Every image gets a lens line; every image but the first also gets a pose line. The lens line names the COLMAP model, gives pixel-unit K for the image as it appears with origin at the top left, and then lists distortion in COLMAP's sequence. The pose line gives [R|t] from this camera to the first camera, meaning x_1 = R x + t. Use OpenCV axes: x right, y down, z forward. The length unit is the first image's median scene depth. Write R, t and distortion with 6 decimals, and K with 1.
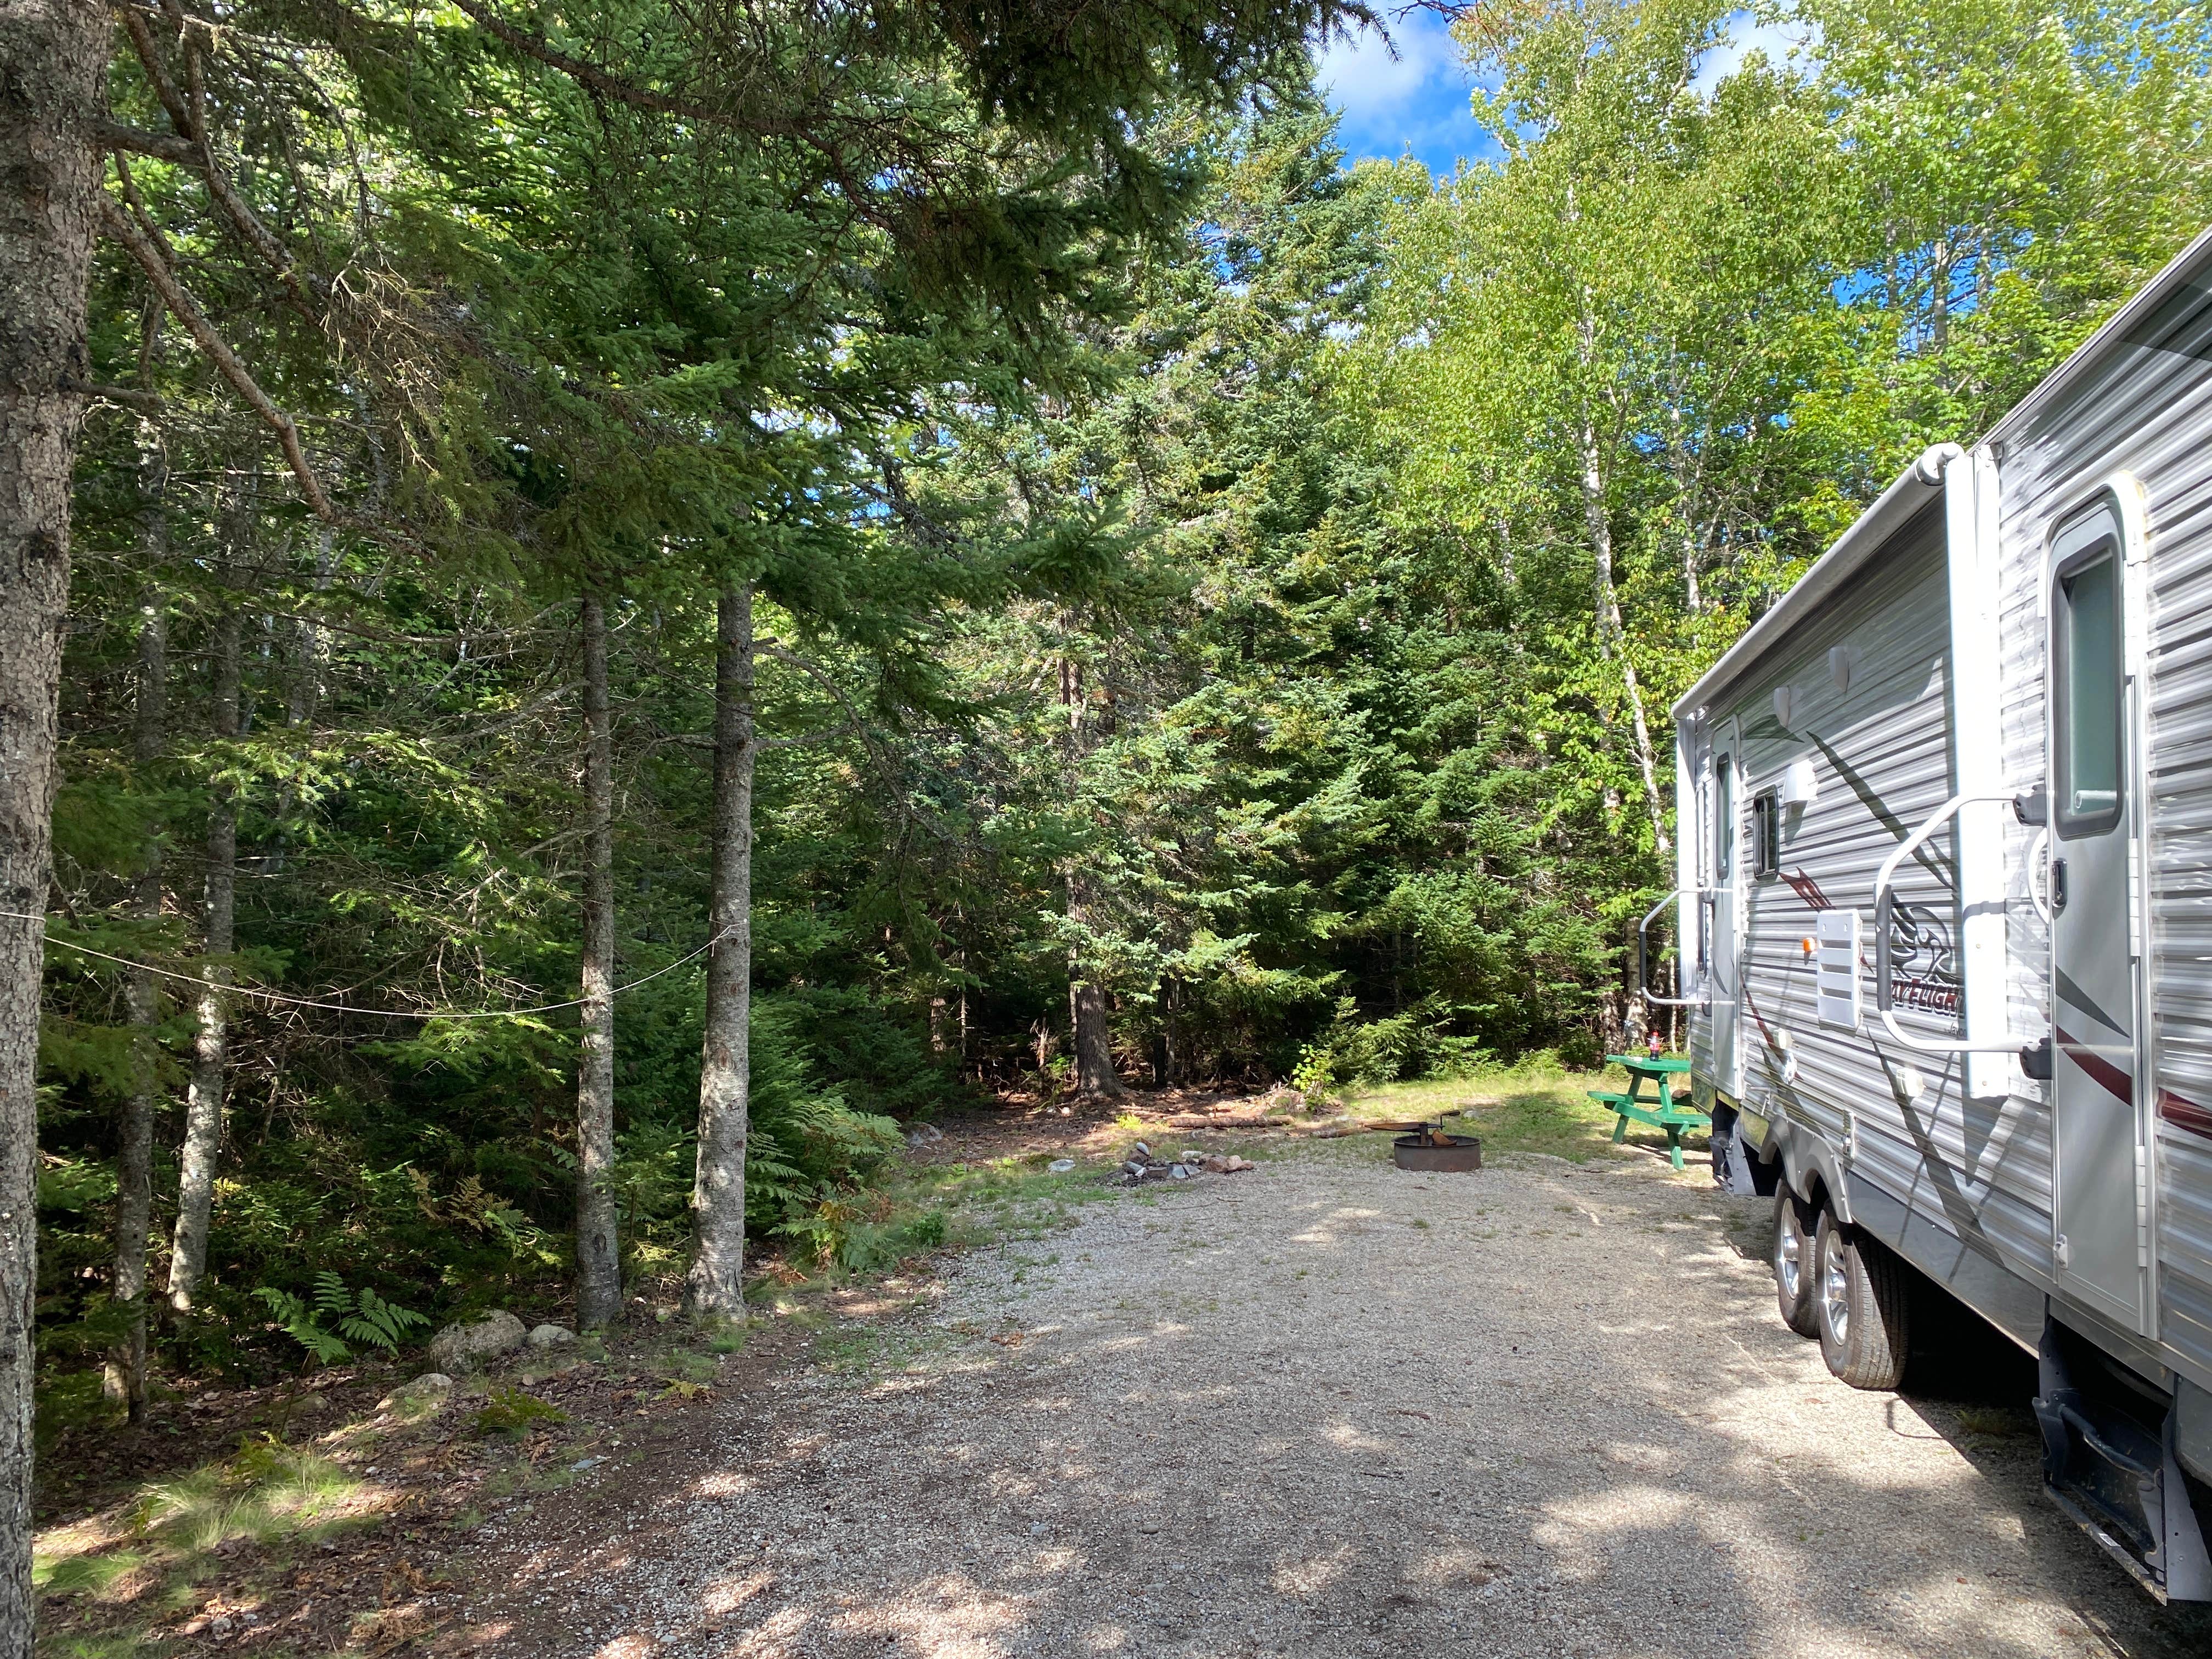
lens RADIAL K [[1737.8, 0, 1106.0], [0, 1737.8, 829.5], [0, 0, 1]] dist [0.203351, -0.001272]
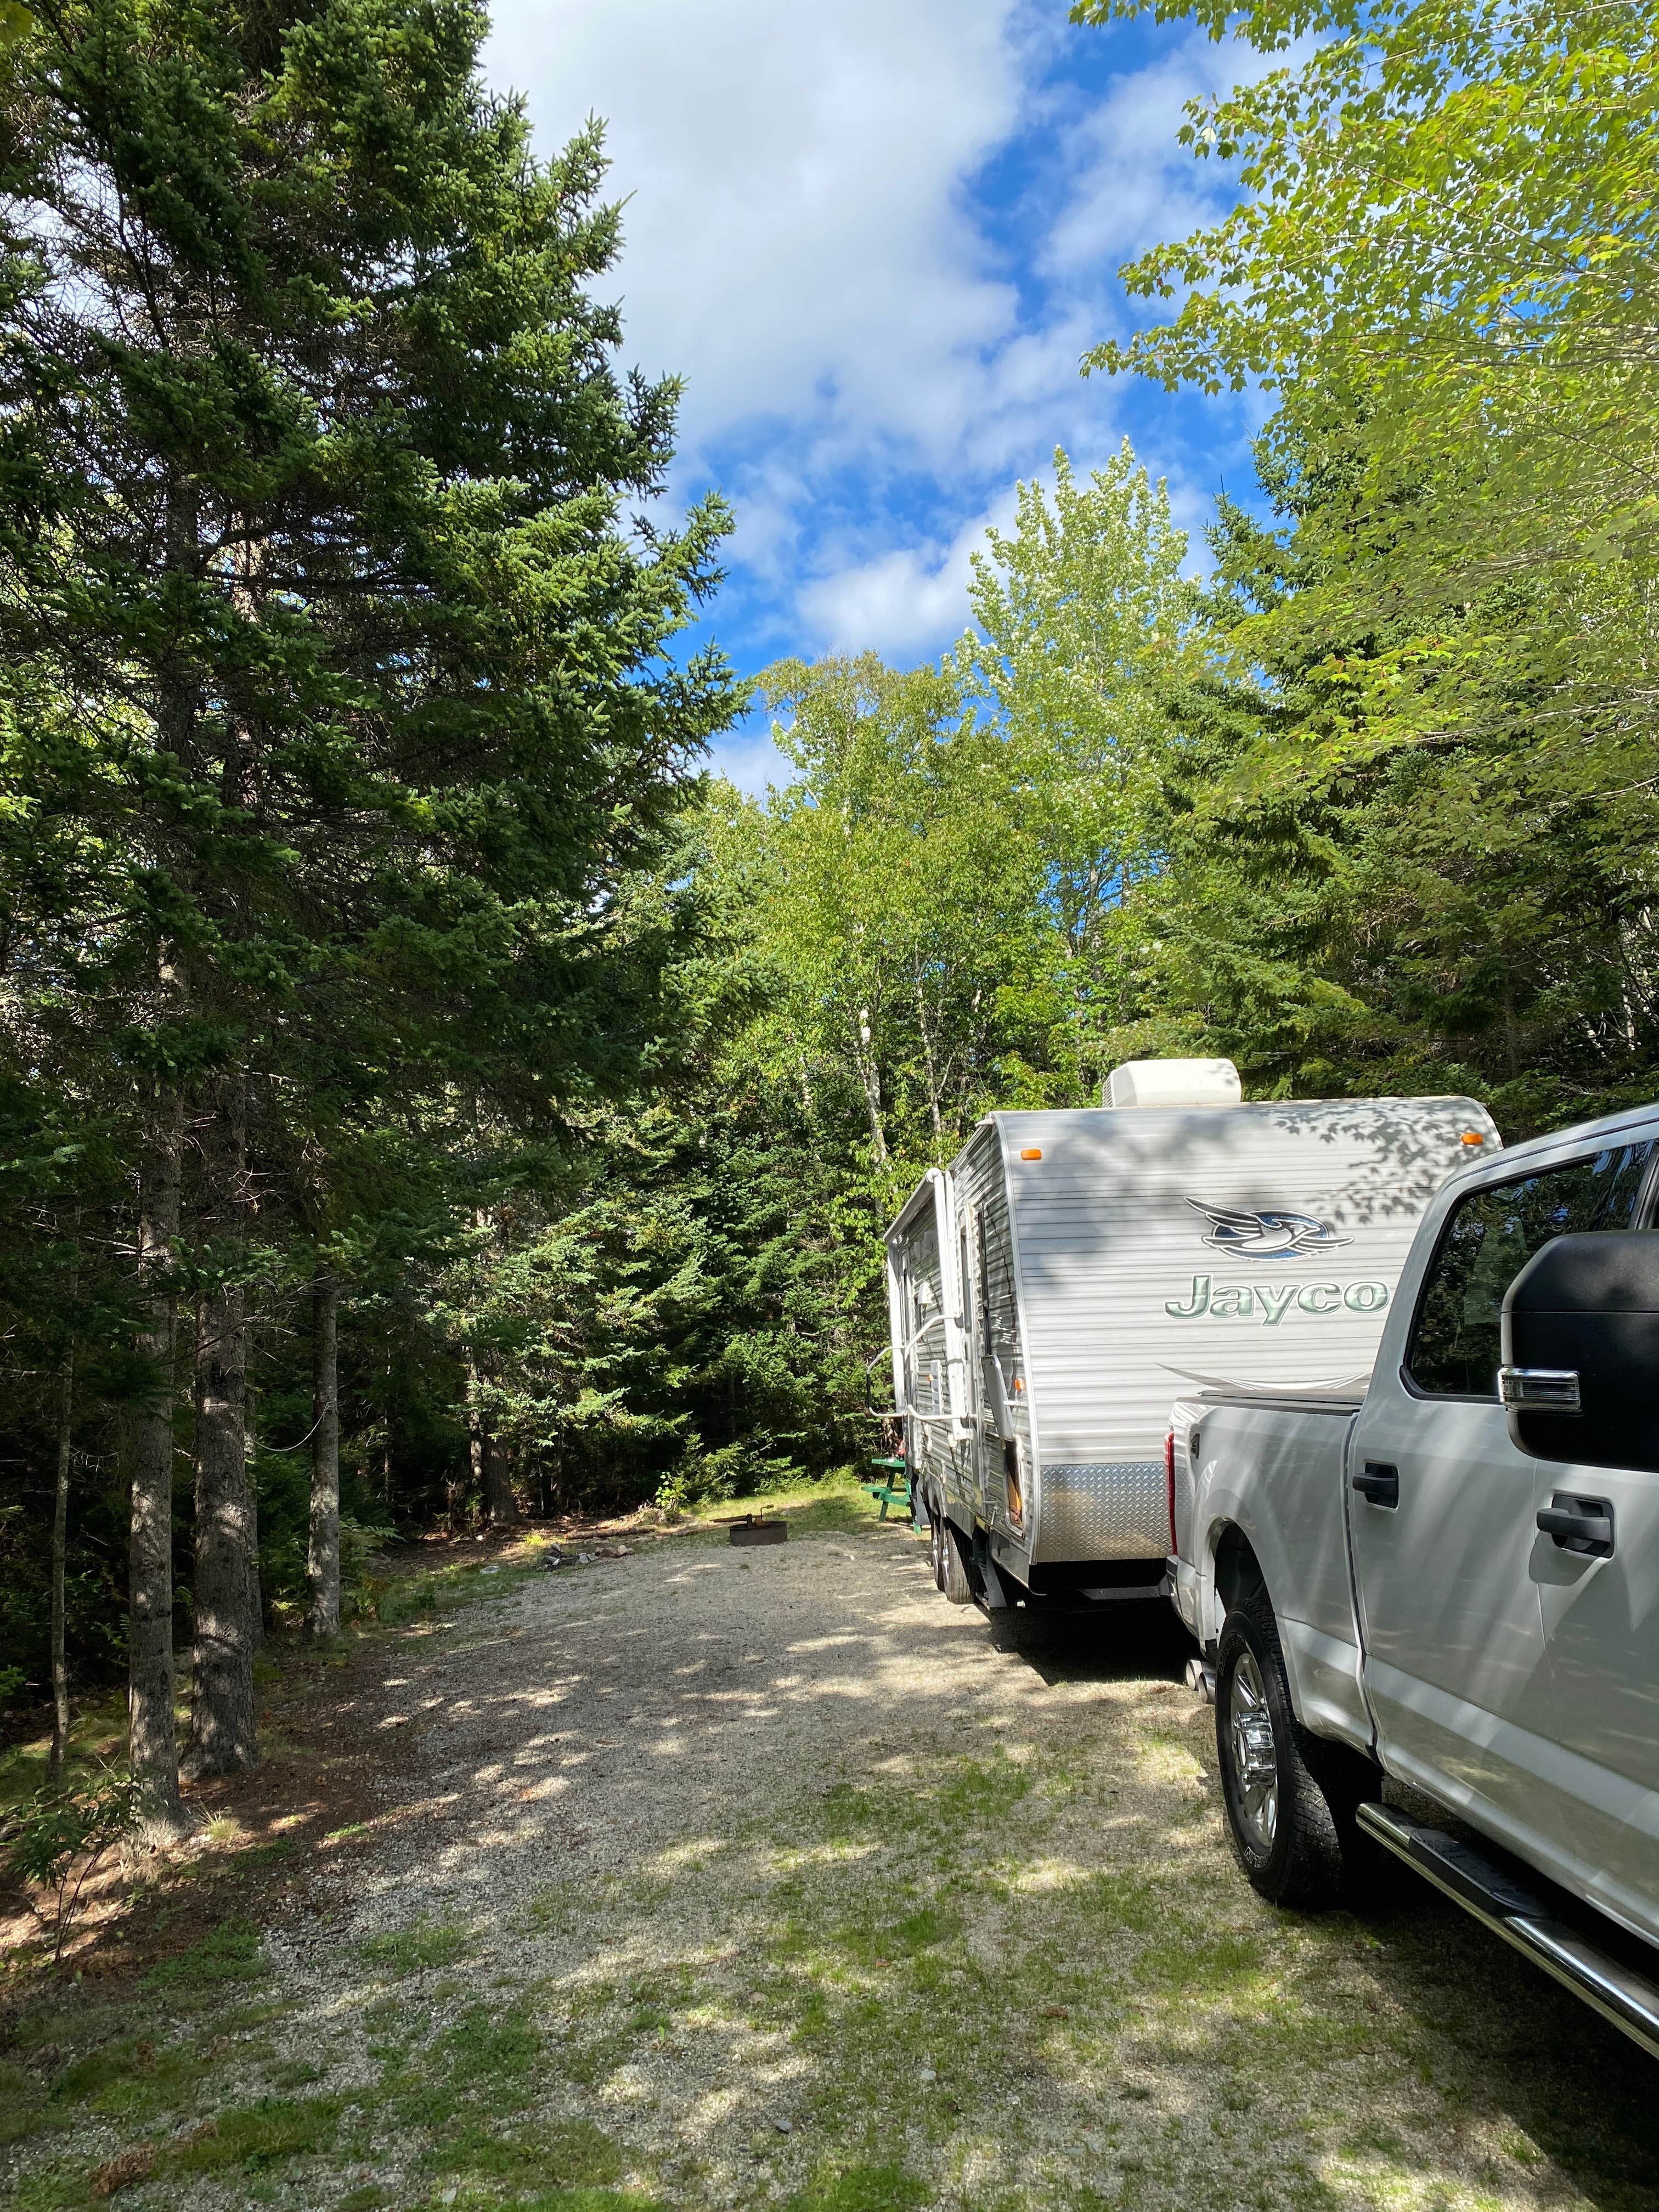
lens RADIAL K [[1737.8, 0, 829.5], [0, 1737.8, 1106.0], [0, 0, 1]] dist [0.203351, -0.001272]
pose [[0.975596, -0.012657, 0.219209, -0.052600], [0.034244, 0.994892, -0.094956, -0.021873], [-0.216888, 0.100146, 0.971046, -0.347969]]
